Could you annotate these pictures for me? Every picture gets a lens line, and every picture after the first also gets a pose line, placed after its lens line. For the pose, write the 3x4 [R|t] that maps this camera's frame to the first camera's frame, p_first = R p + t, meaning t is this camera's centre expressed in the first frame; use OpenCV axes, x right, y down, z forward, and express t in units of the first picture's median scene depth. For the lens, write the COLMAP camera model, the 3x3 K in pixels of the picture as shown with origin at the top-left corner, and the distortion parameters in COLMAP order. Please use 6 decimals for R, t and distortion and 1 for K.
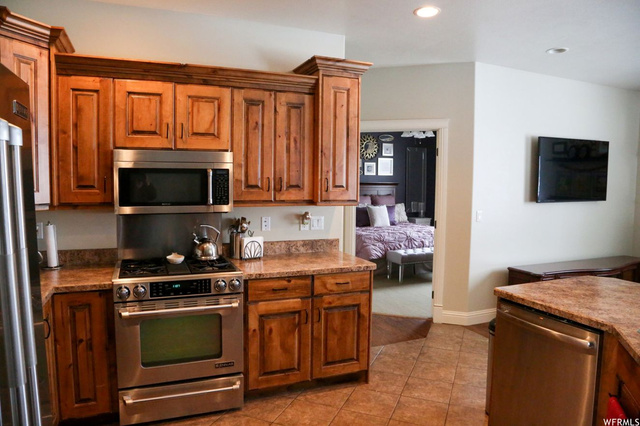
lens RADIAL K [[433.9, 0, 316.4], [0, 433.9, 210.1], [0, 0, 1]] dist [-0.126640, 0.064681]
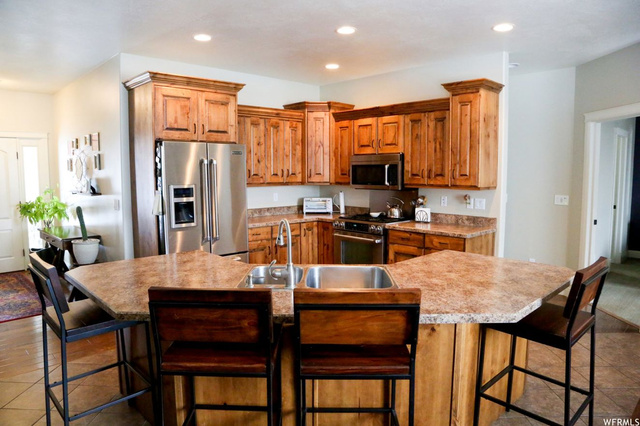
lens RADIAL K [[433.9, 0, 316.4], [0, 433.9, 210.1], [0, 0, 1]] dist [-0.126640, 0.064681]
pose [[0.360285, 0.073764, -0.929921, 1.206728], [-0.057623, 0.996725, 0.056738, 0.005021], [0.931061, 0.033143, 0.363355, 0.097999]]
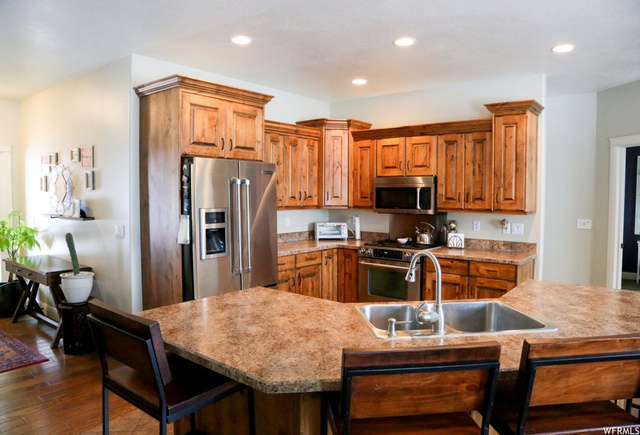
lens RADIAL K [[442.8, 0, 322.2], [0, 442.8, 214.8], [0, 0, 1]] dist [-0.130341, 0.071192]
pose [[0.487487, 0.035026, -0.872427, 0.973681], [-0.059931, 0.998181, 0.006587, 0.018110], [0.871071, 0.049074, 0.488700, -0.126847]]
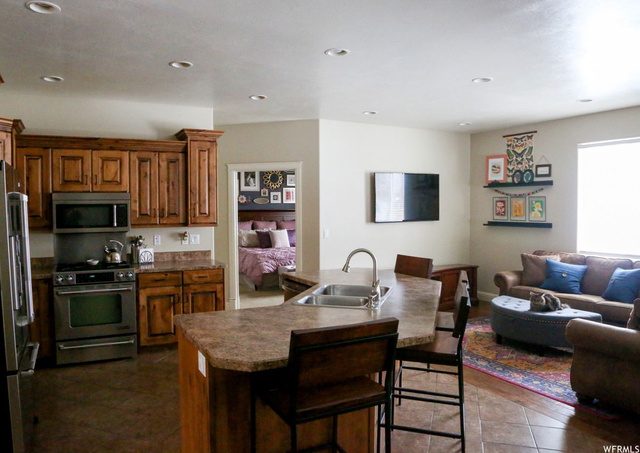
lens RADIAL K [[472.8, 0, 293.6], [0, 472.8, 225.8], [0, 0, 1]] dist [-0.093962, 0.005243]
pose [[0.998109, -0.018147, 0.058734, 0.284585], [0.019860, 0.999391, -0.028700, 0.042701], [-0.058177, 0.029812, 0.997861, -0.687572]]
